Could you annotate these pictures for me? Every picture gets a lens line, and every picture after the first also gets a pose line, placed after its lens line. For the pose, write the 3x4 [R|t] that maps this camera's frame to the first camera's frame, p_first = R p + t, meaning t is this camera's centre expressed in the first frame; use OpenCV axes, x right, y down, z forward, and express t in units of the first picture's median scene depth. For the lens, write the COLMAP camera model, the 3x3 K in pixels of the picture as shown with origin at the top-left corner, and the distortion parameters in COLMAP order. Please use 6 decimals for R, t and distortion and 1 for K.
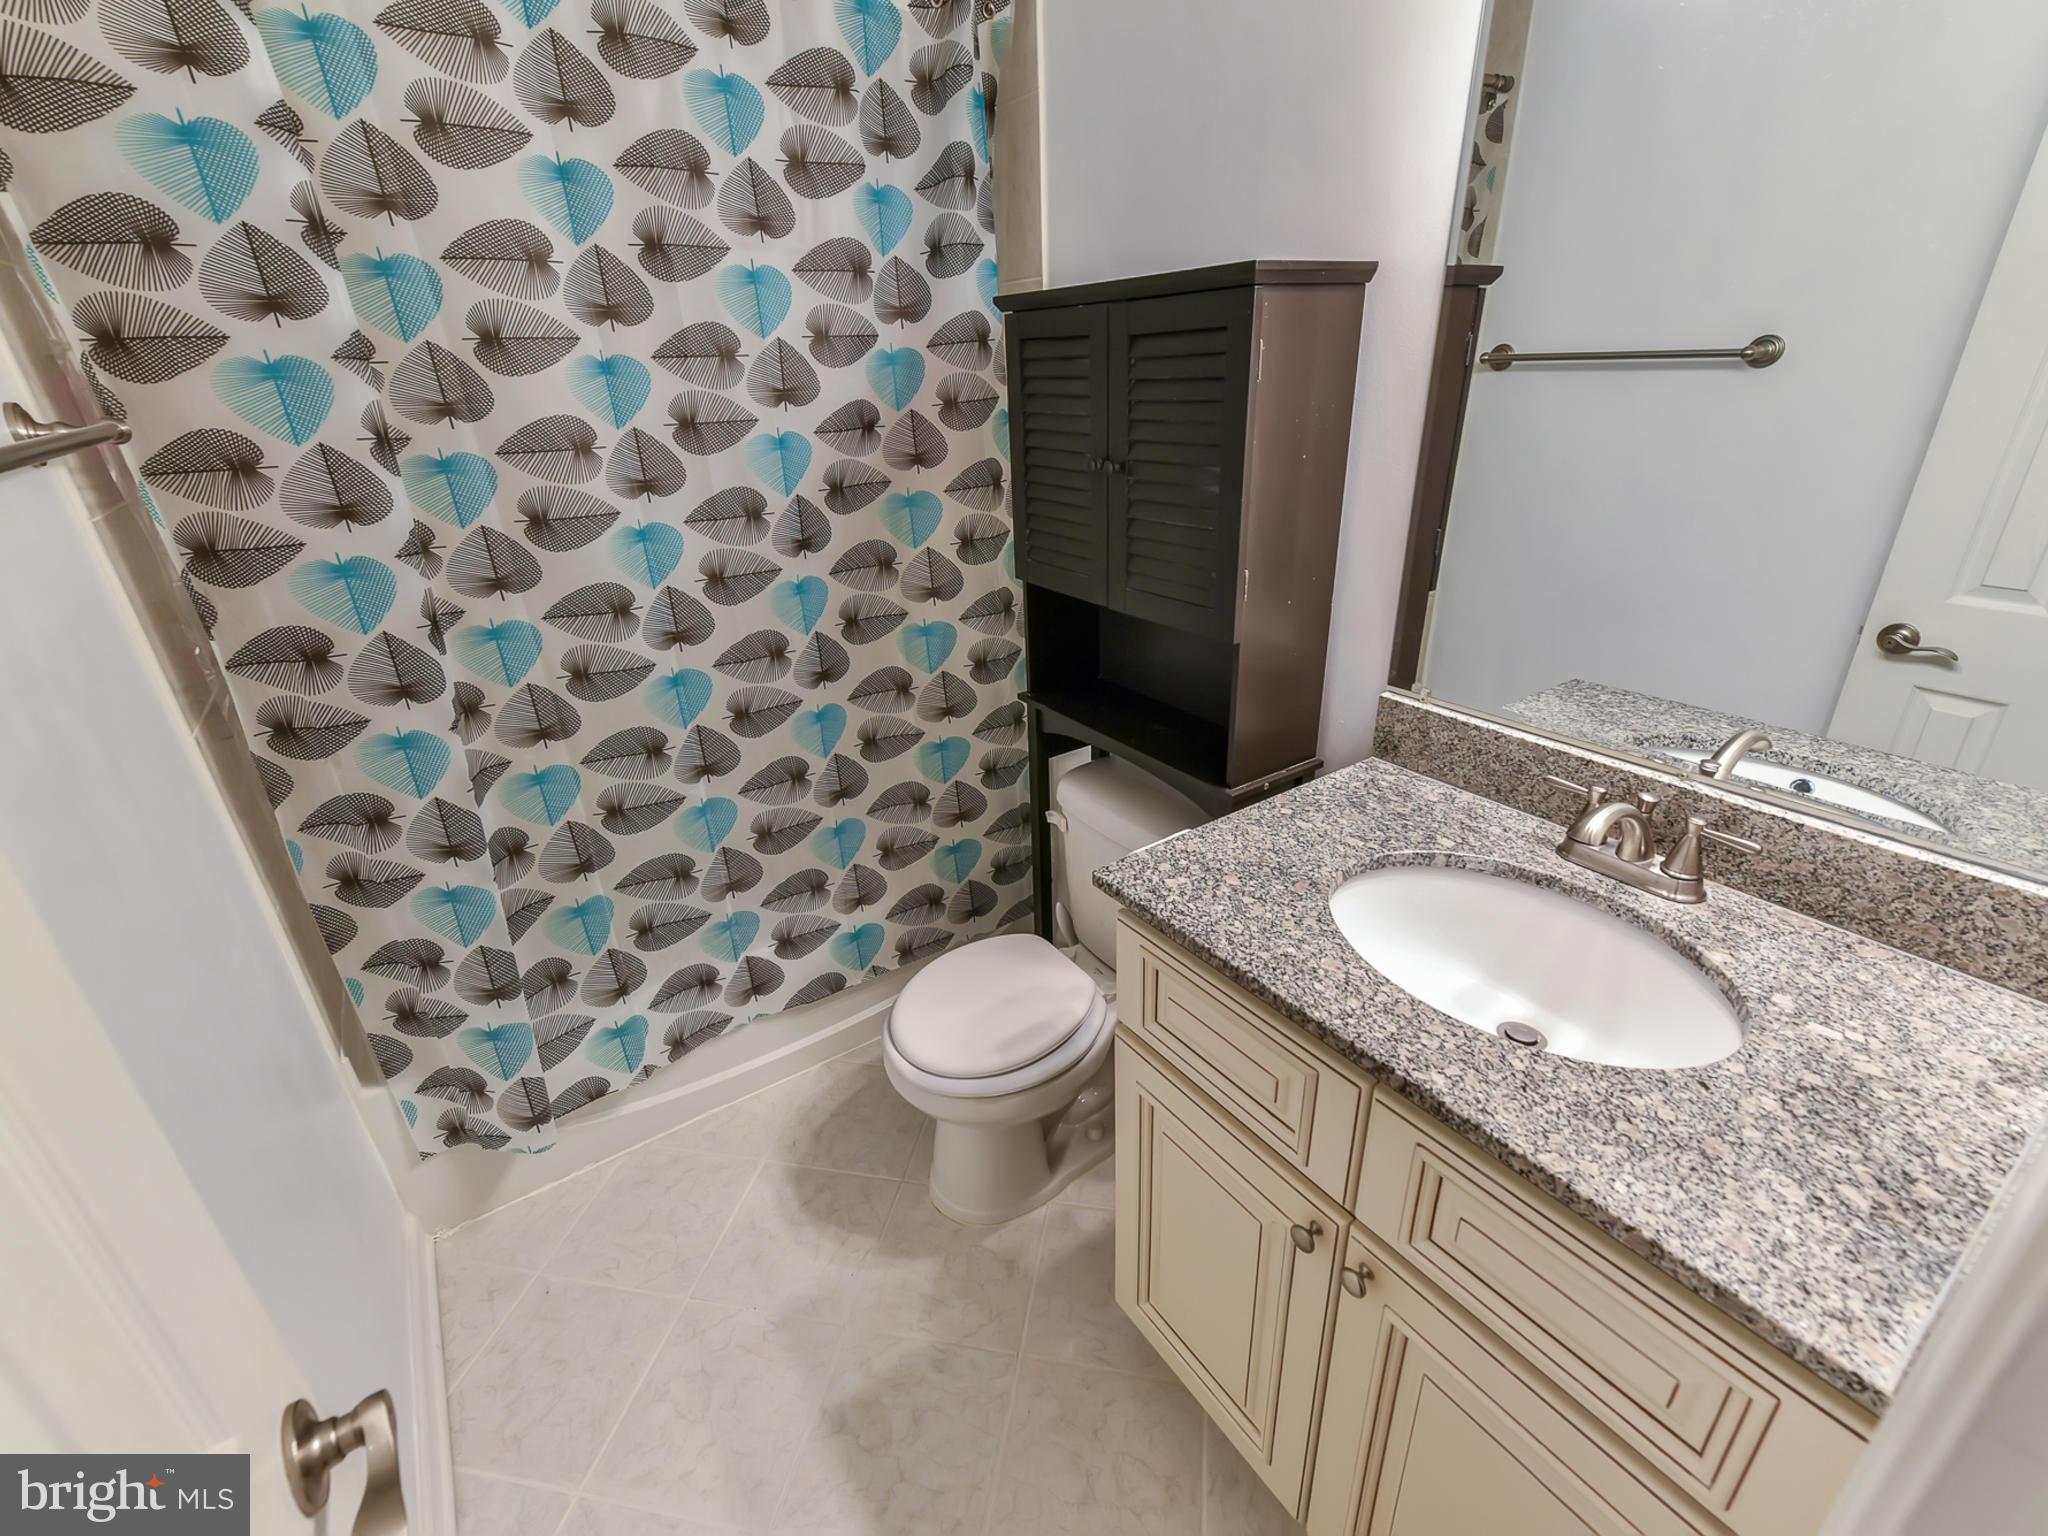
lens RADIAL K [[887.0, 0, 1029.0], [0, 887.0, 762.0], [0, 0, 1]] dist [0.015458, -0.000575]
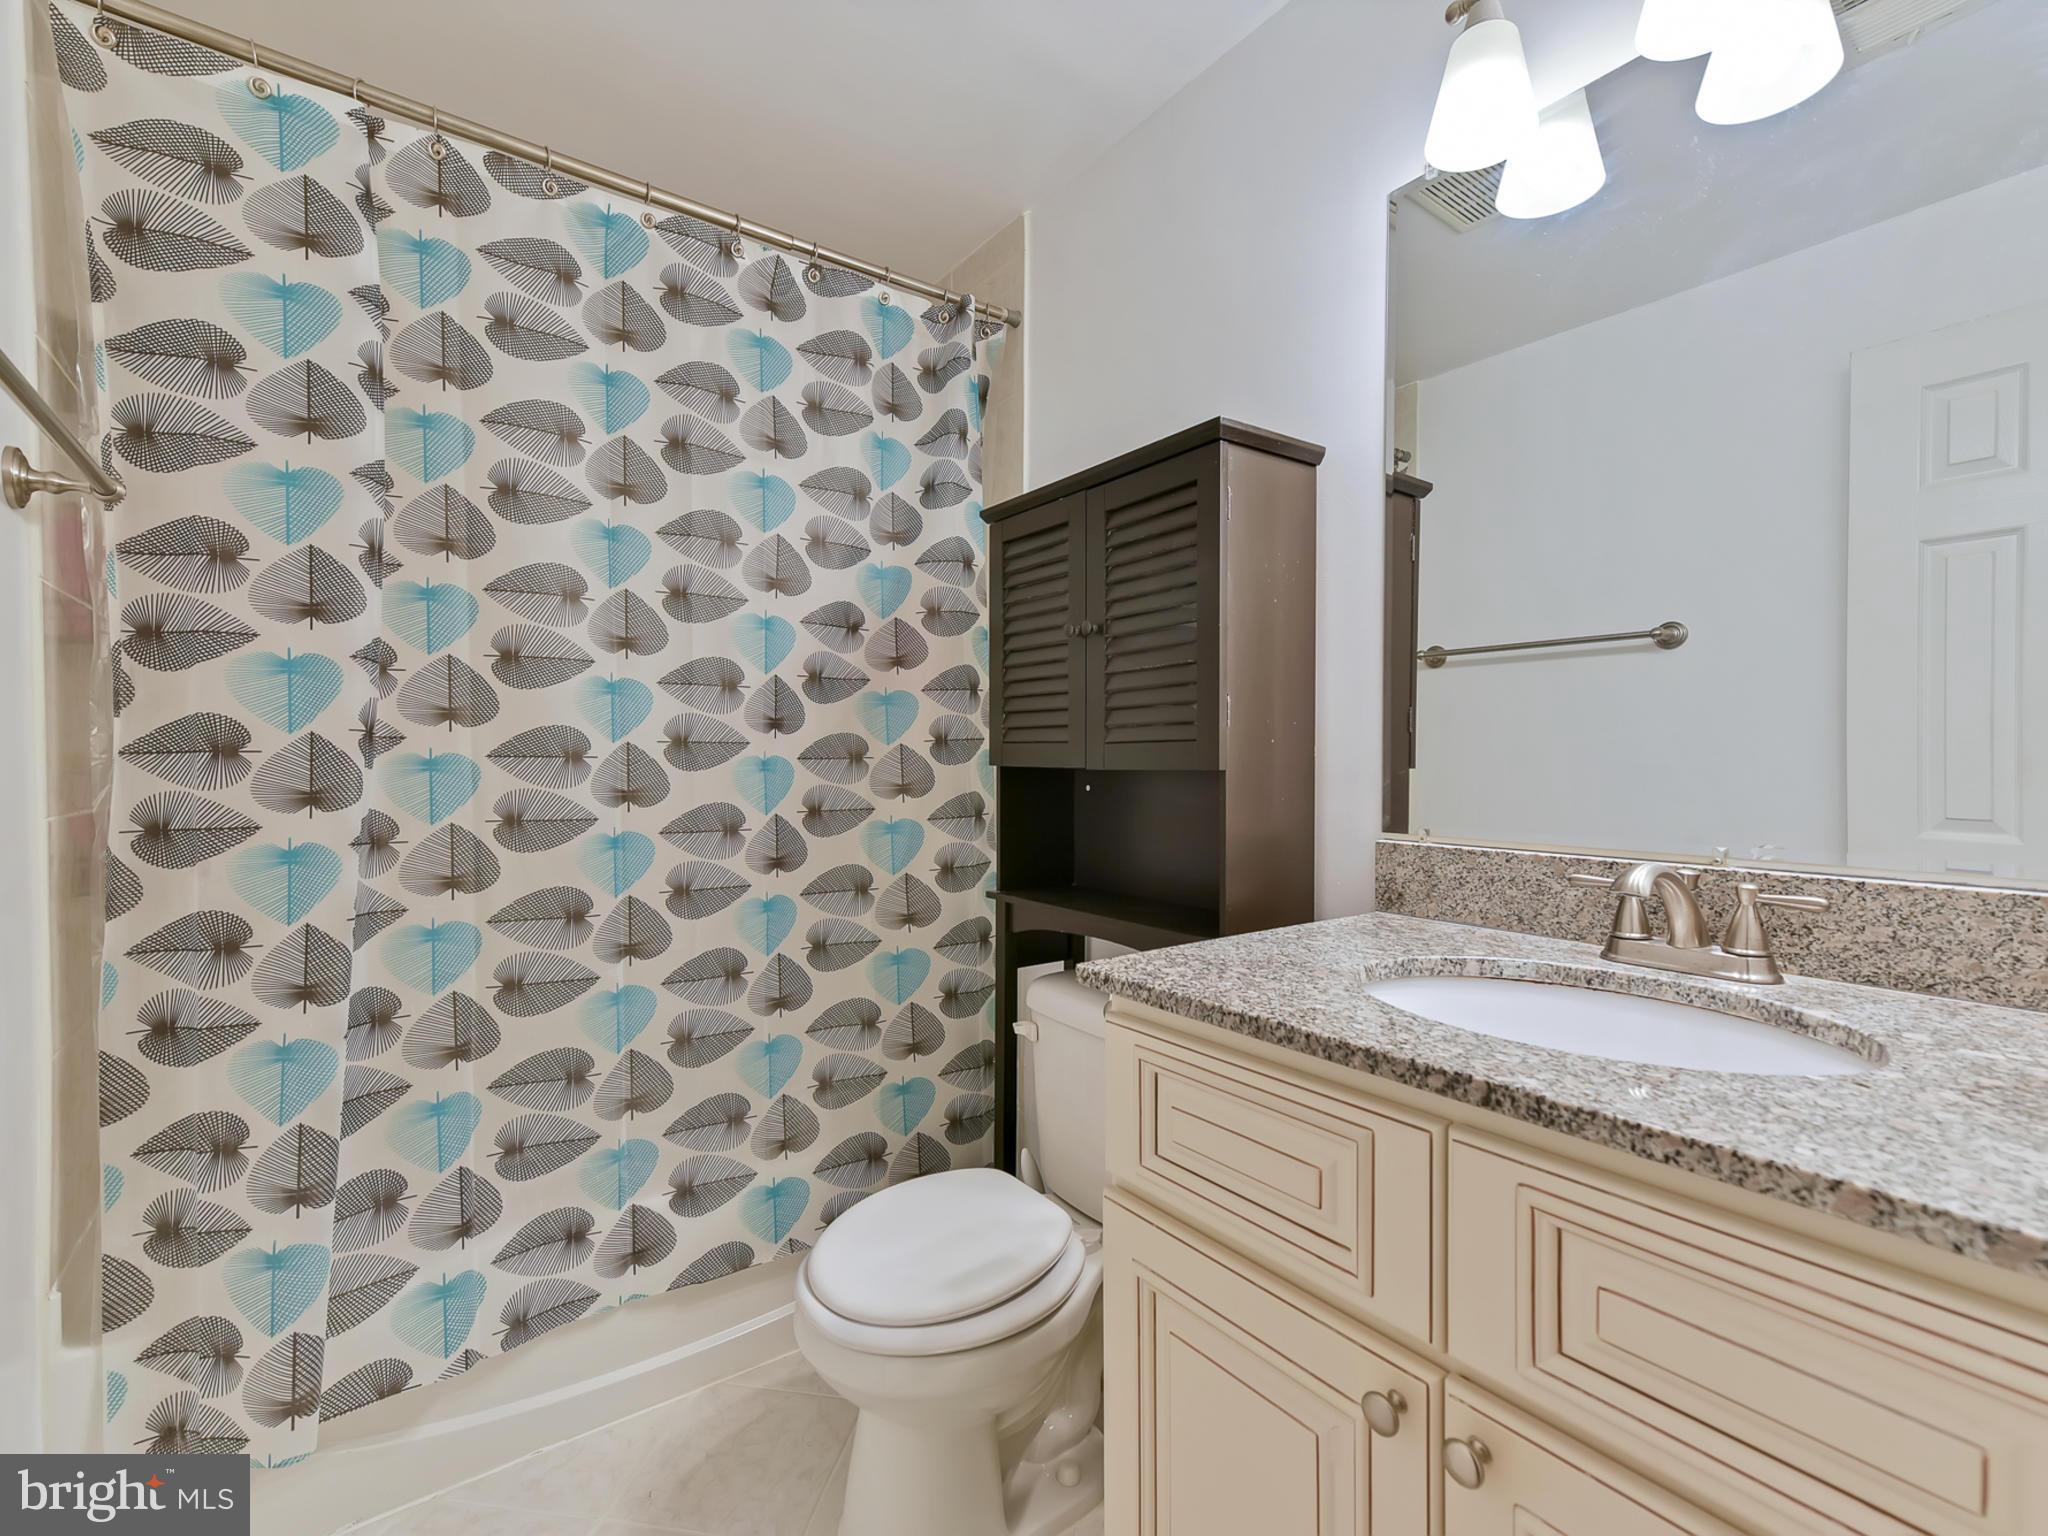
lens RADIAL K [[911.9, 0, 1028.6], [0, 911.9, 774.2], [0, 0, 1]] dist [0.015434, -0.000948]
pose [[0.998665, 0.036940, 0.036114, -0.008700], [-0.019567, 0.917457, -0.397355, 0.213439], [-0.047812, 0.396117, 0.916954, 0.086781]]
